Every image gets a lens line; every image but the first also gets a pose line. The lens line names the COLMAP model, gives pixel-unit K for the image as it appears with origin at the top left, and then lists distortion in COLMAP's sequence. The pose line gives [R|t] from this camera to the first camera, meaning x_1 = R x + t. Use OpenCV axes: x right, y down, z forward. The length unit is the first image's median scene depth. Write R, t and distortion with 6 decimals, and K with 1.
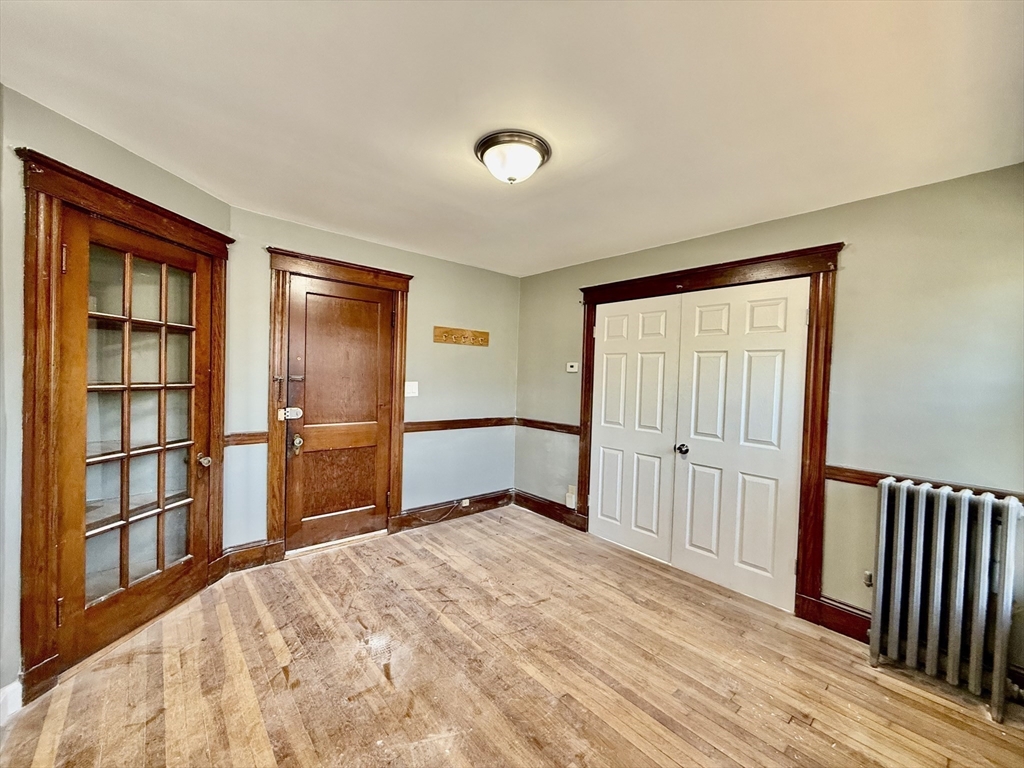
lens RADIAL K [[407.8, 0, 509.1], [0, 407.8, 383.5], [0, 0, 1]] dist [-0.001458, 0.000402]
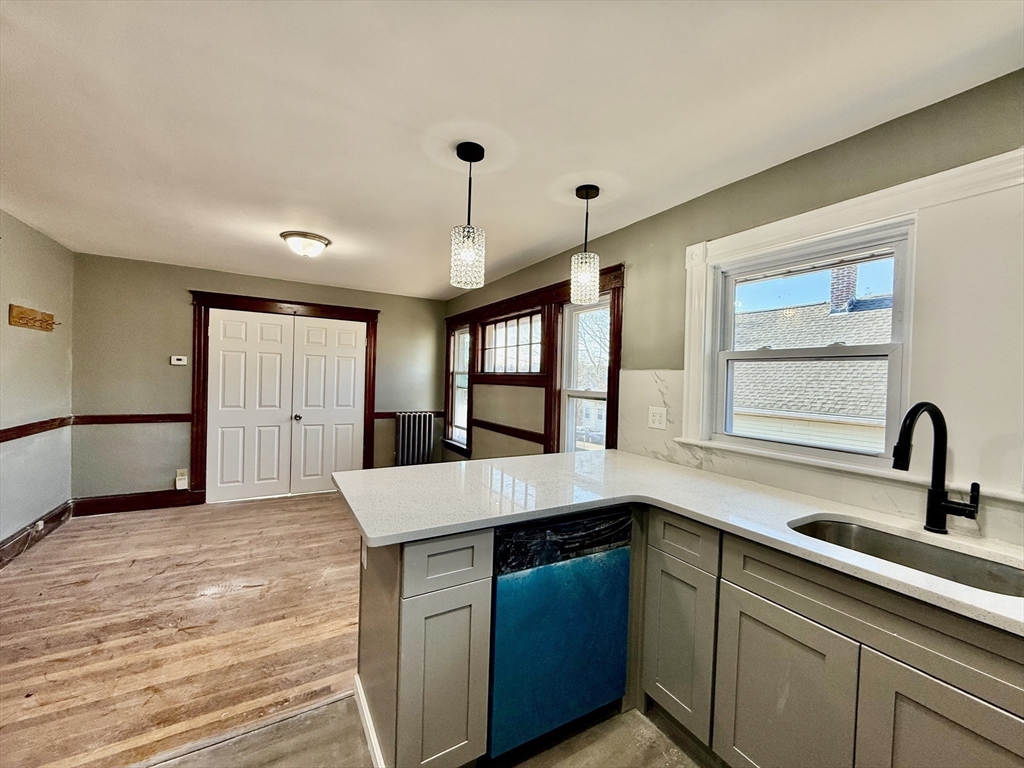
lens RADIAL K [[407.8, 0, 508.1], [0, 407.8, 383.8], [0, 0, 1]] dist [-0.001458, 0.000402]
pose [[0.189713, -0.039181, 0.981057, -1.037861], [-0.003803, 0.999167, 0.040640, -0.035498], [-0.981832, -0.011440, 0.189406, -0.086504]]
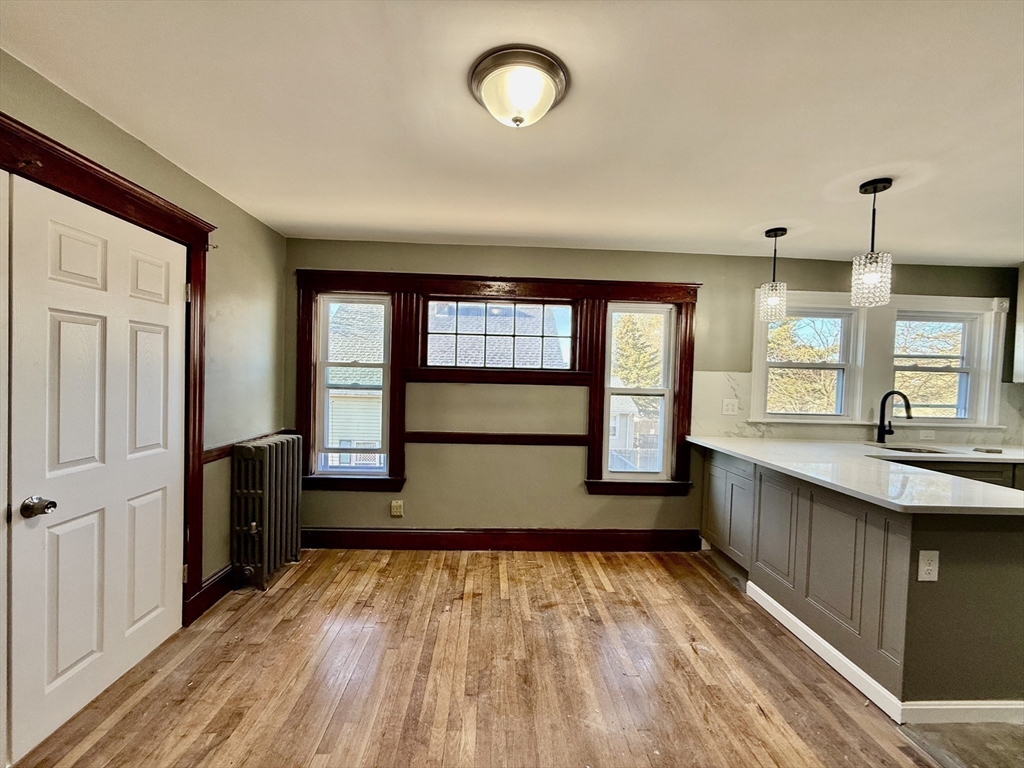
lens RADIAL K [[407.8, 0, 508.8], [0, 407.8, 383.9], [0, 0, 1]] dist [-0.001458, 0.000402]
pose [[-0.780595, -0.067193, 0.621416, -0.338063], [-0.039592, 0.997524, 0.058126, -0.039676], [-0.623782, 0.020770, -0.781322, 1.129515]]
